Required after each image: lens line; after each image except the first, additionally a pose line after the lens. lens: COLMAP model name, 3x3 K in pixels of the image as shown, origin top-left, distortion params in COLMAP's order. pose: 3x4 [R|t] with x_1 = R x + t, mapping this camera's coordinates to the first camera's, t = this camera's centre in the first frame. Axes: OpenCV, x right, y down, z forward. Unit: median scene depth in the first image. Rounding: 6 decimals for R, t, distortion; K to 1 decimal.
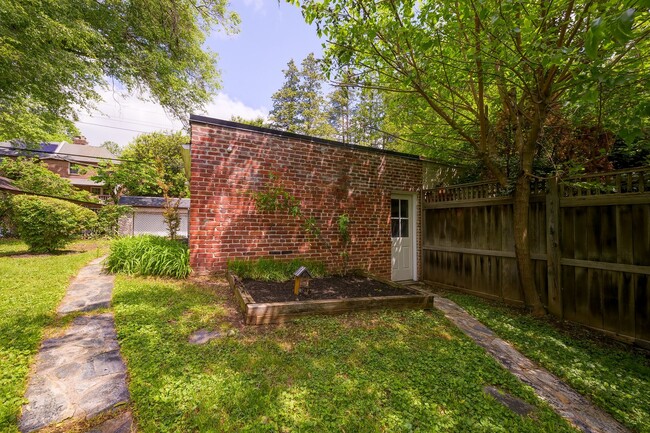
lens RADIAL K [[269.2, 0, 325.0], [0, 269.2, 216.5], [0, 0, 1]] dist [-0.000634, -0.000033]
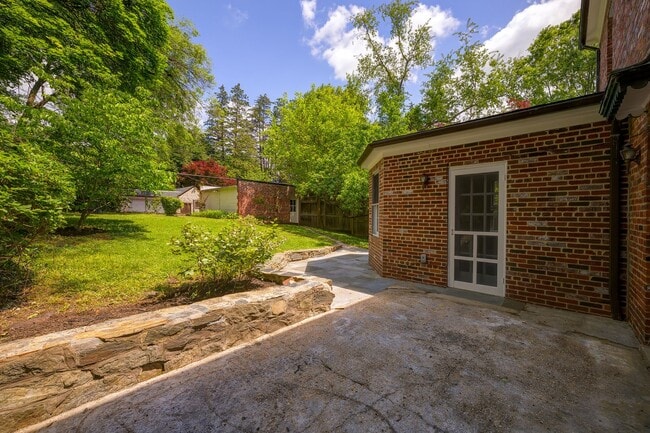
lens RADIAL K [[258.0, 0, 325.0], [0, 258.0, 216.5], [0, 0, 1]] dist [0.000936, 0.000113]
pose [[0.939885, -0.002490, 0.341483, -0.409464], [-0.015059, 0.998698, 0.048732, -0.021325], [-0.341160, -0.050945, 0.938624, -2.005742]]
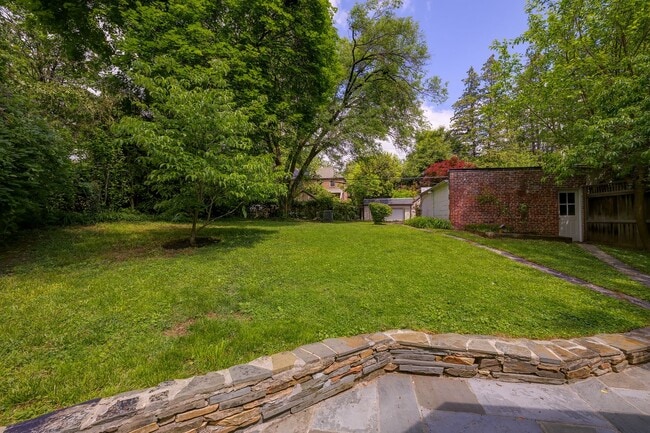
lens RADIAL K [[258.0, 0, 325.0], [0, 258.0, 216.5], [0, 0, 1]] dist [0.000936, 0.000113]
pose [[0.811707, -0.020765, -0.583695, -0.010594], [0.034802, 0.999312, 0.012846, 0.010522], [0.583027, -0.030741, 0.811871, -1.212872]]
